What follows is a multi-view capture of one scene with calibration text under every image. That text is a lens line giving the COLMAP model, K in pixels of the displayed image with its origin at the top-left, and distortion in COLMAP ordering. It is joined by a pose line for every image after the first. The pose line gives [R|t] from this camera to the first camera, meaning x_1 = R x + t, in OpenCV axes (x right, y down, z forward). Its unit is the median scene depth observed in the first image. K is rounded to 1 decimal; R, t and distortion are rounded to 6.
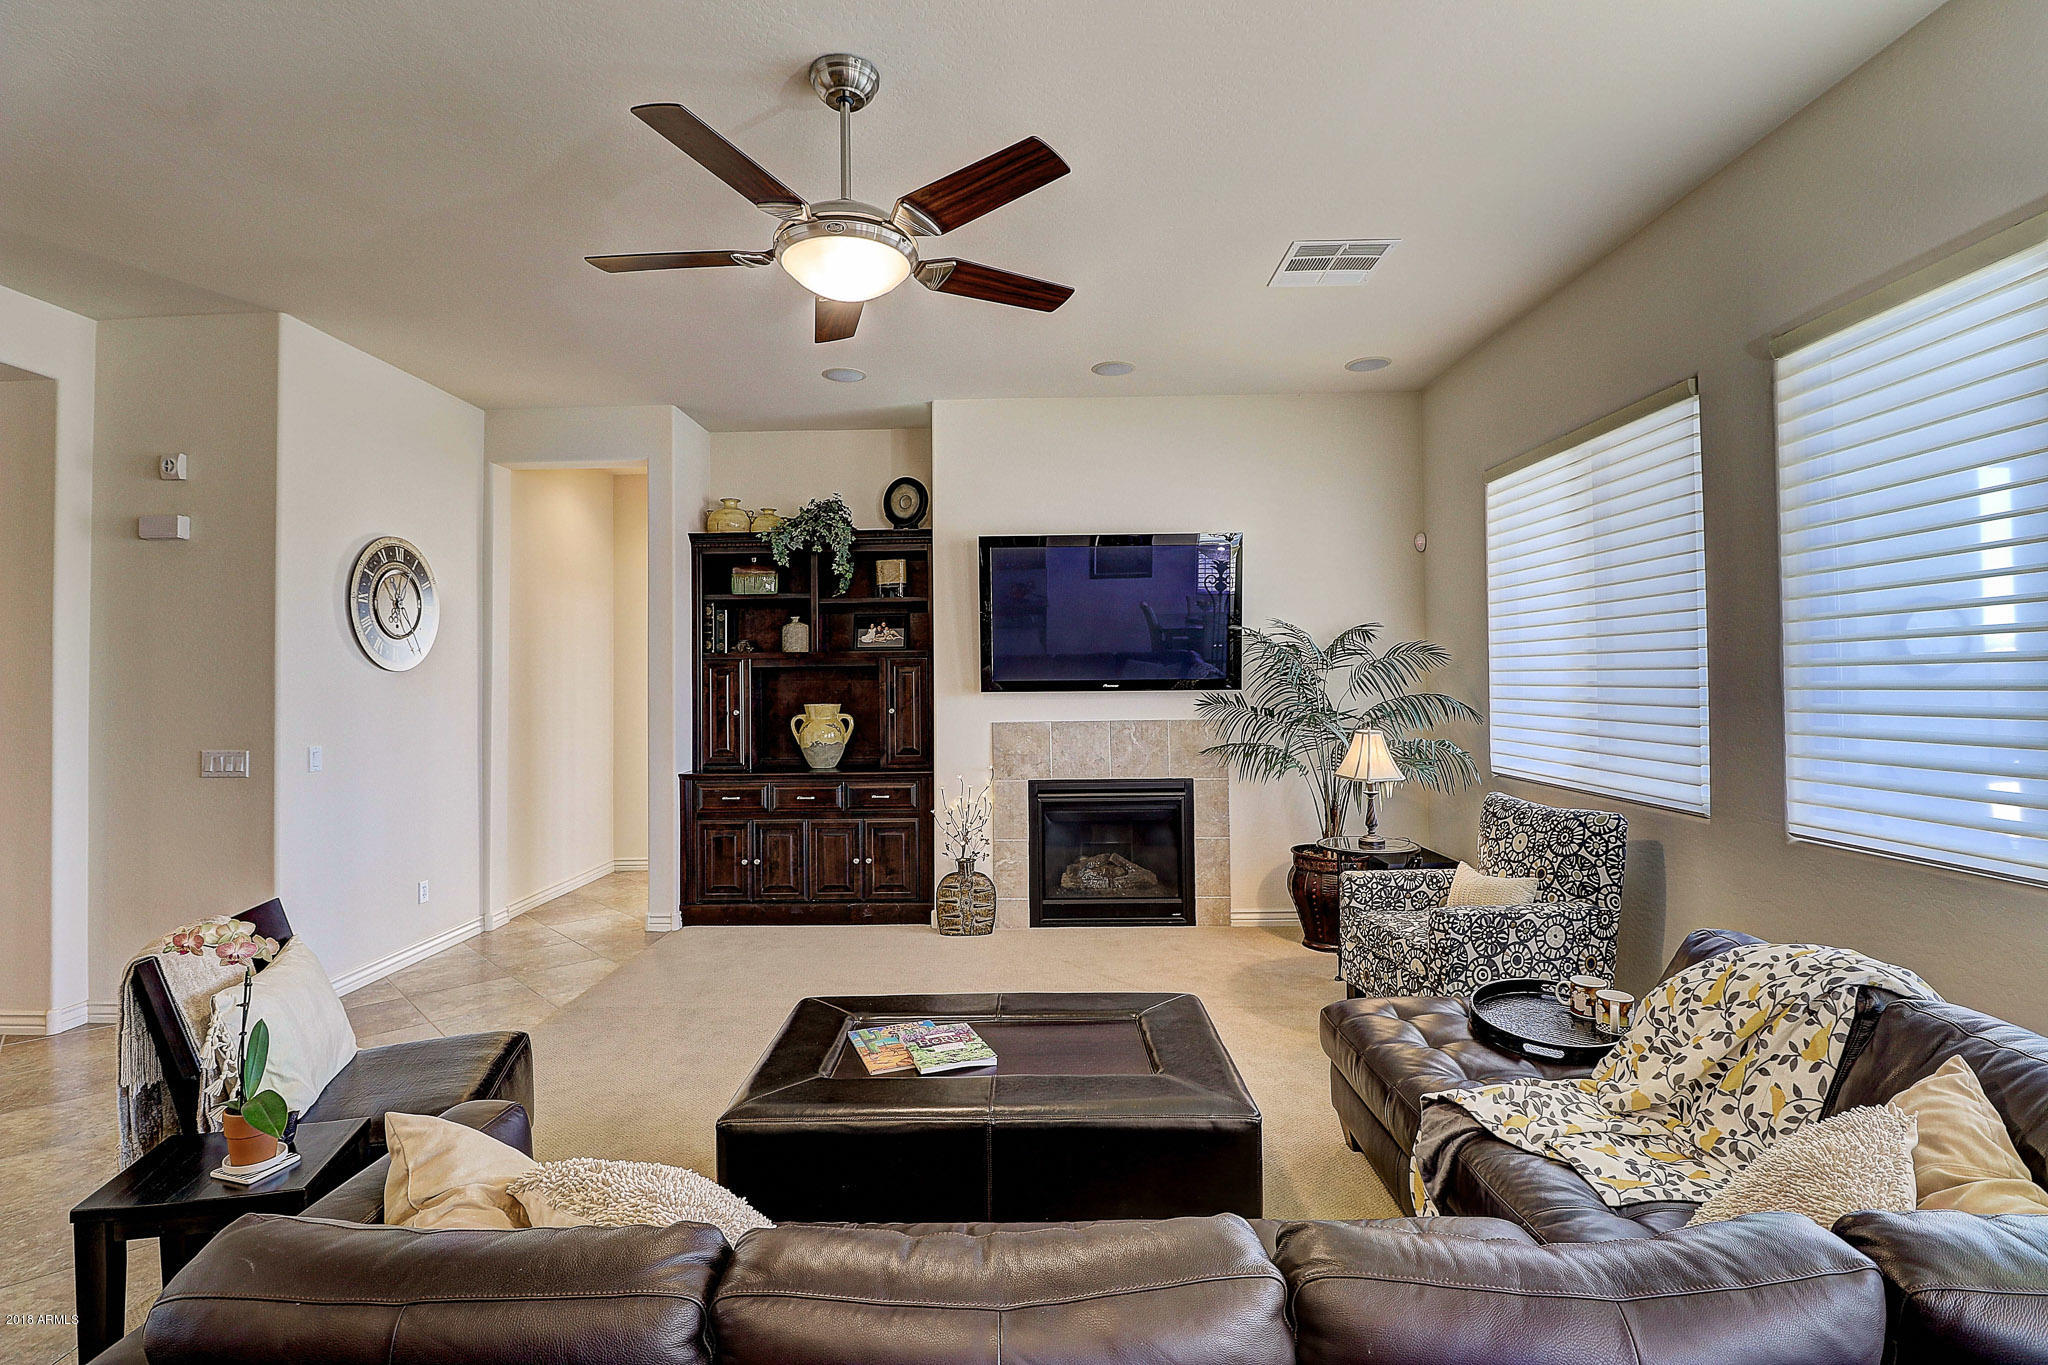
lens RADIAL K [[949.1, 0, 1009.7], [0, 949.1, 674.9], [0, 0, 1]] dist [-0.004672, -0.010318]
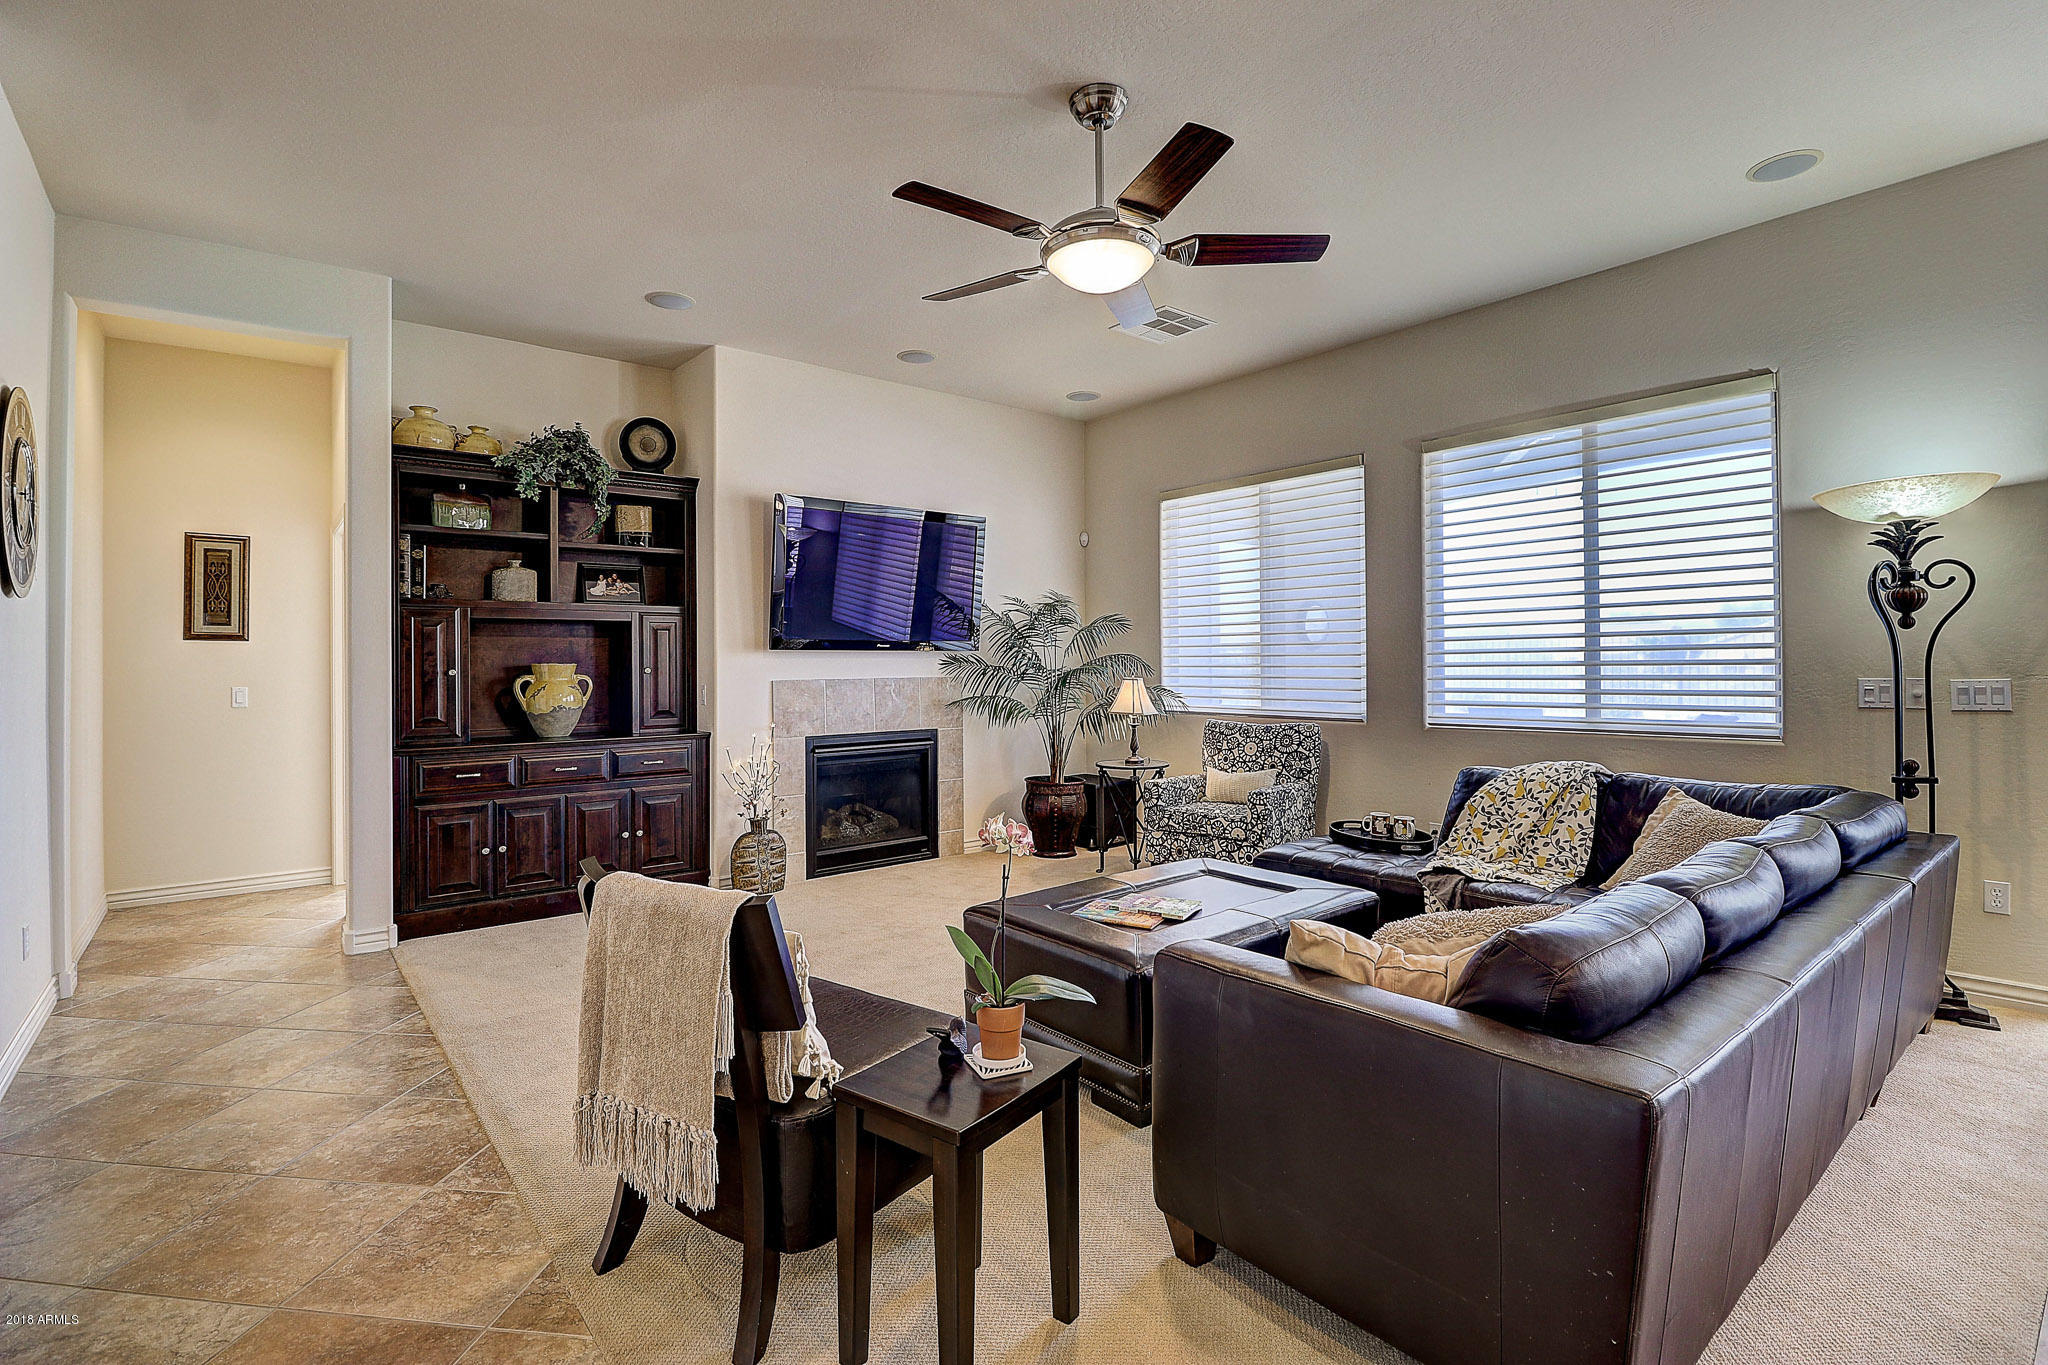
lens RADIAL K [[949.1, 0, 1009.3], [0, 949.1, 674.8], [0, 0, 1]] dist [-0.004672, -0.010318]
pose [[0.764170, -0.001321, 0.645014, -0.470642], [-0.005699, 0.999945, 0.008799, 0.033682], [-0.644990, -0.010400, 0.764120, 0.075056]]
